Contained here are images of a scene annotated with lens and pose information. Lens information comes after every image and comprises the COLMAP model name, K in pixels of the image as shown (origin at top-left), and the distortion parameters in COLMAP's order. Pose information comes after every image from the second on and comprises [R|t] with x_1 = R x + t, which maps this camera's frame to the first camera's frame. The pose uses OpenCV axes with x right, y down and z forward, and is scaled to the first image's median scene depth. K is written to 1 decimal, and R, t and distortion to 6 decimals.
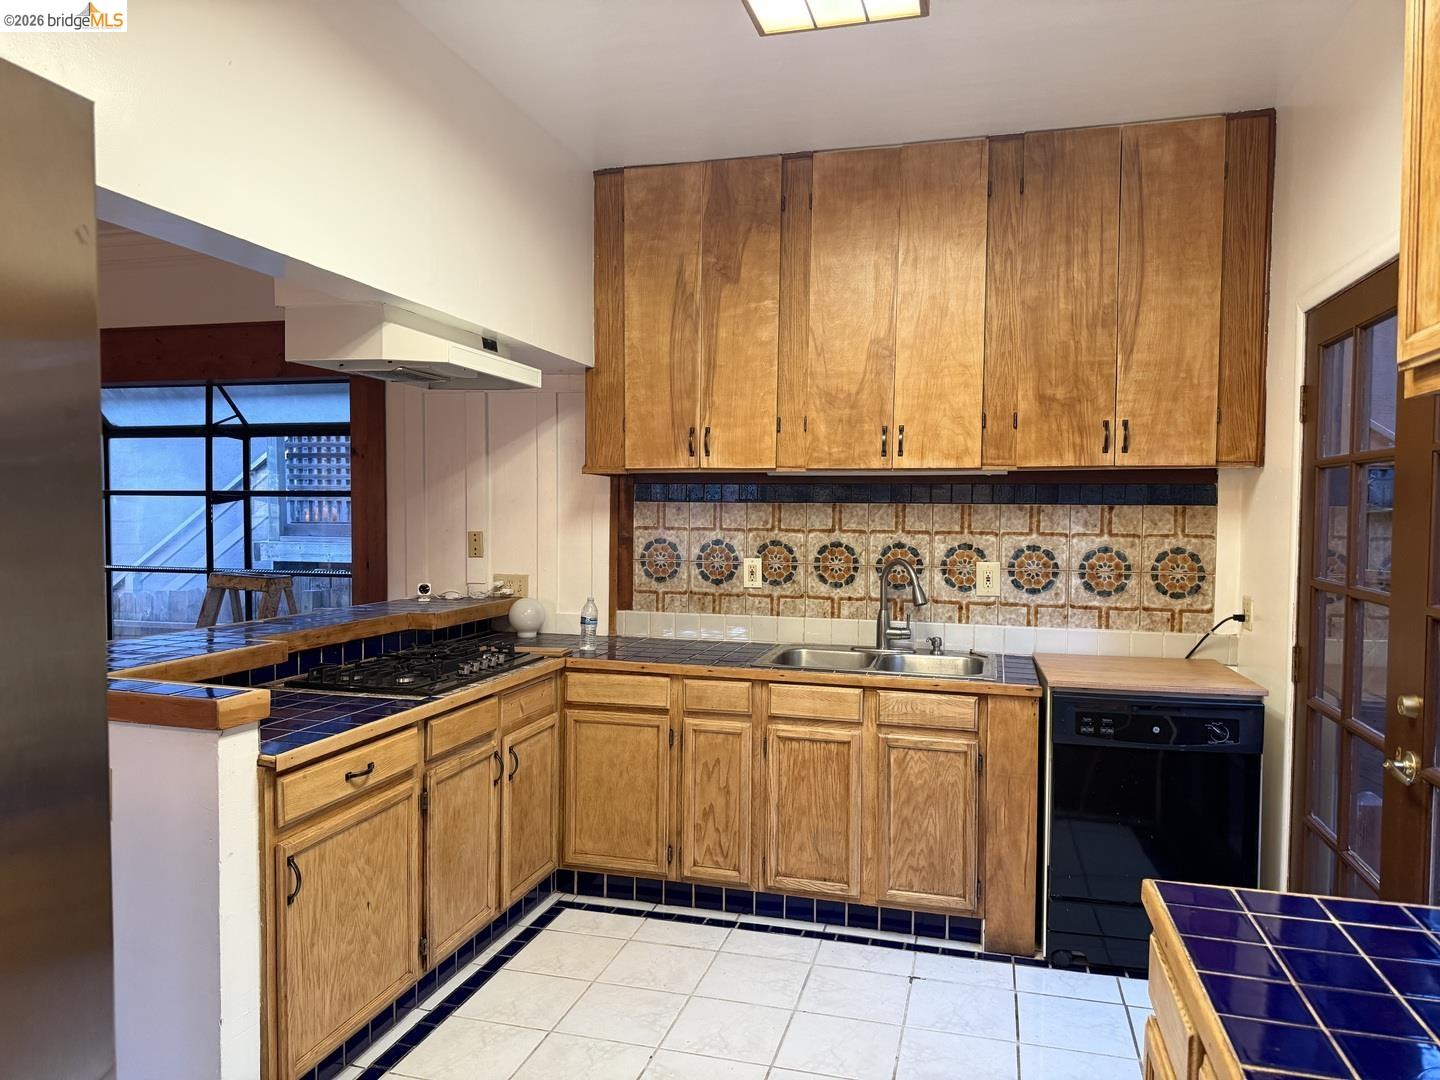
lens RADIAL K [[1018.7, 0, 716.3], [0, 1018.7, 539.1], [0, 0, 1]] dist [0.022339, -0.004762]
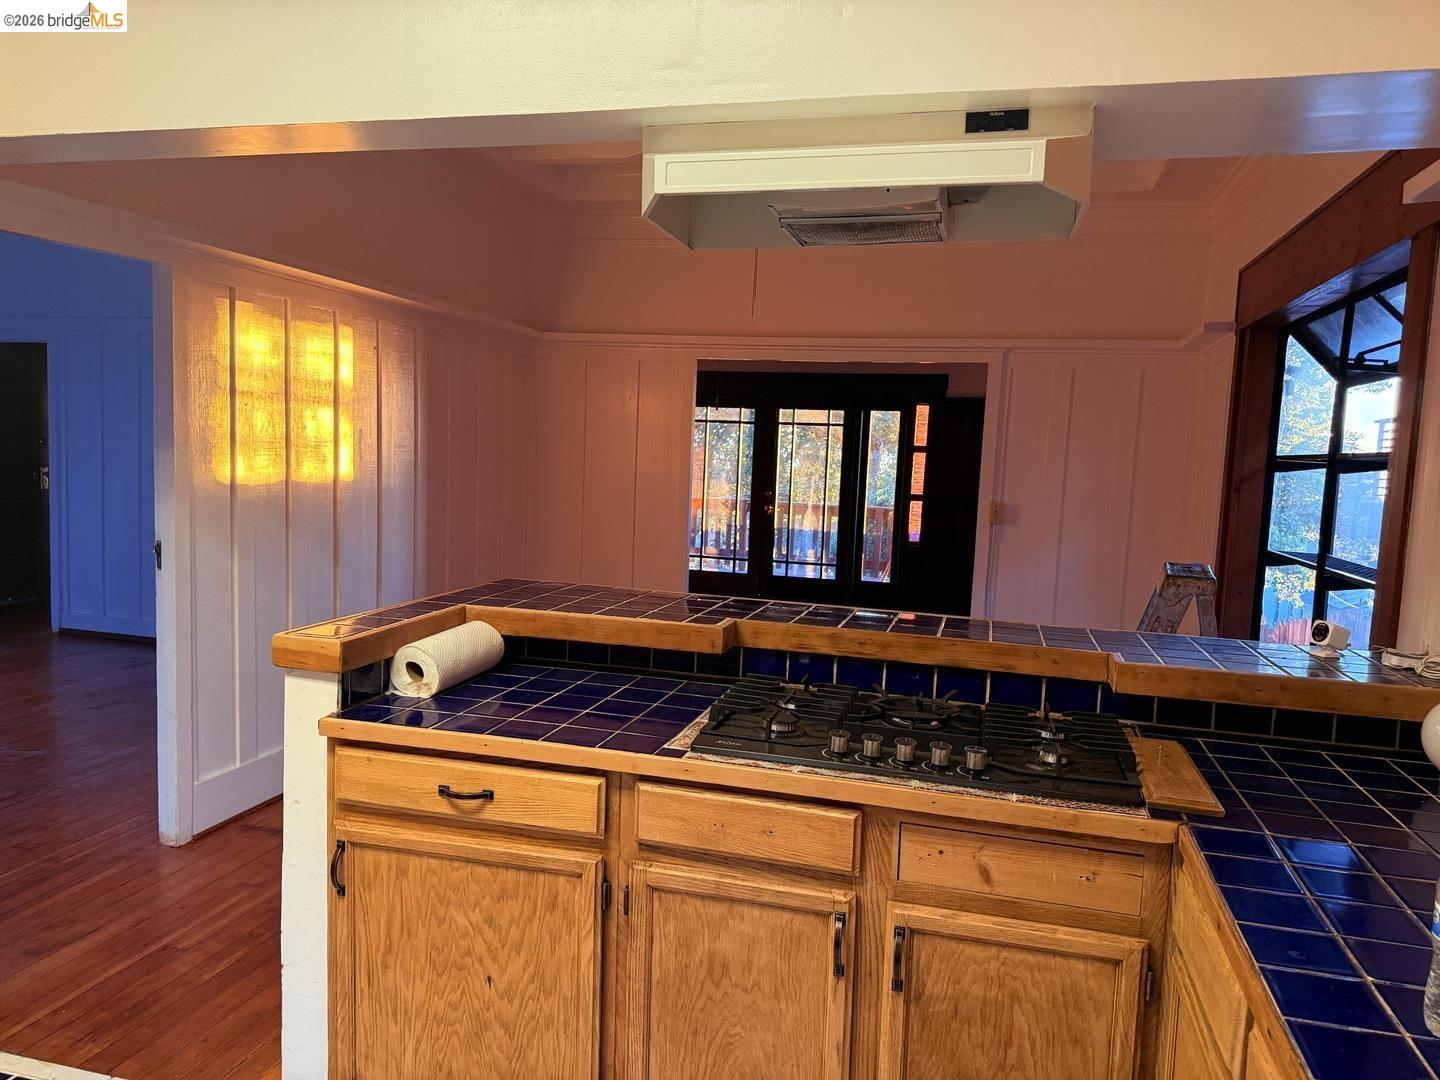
lens RADIAL K [[1018.7, 0, 721.7], [0, 1018.7, 542.4], [0, 0, 1]] dist [0.022339, -0.004762]
pose [[0.007574, 0.083283, -0.996497, 0.333568], [-0.072808, 0.993927, 0.082514, -0.024666], [0.997317, 0.071928, 0.013592, 1.034156]]
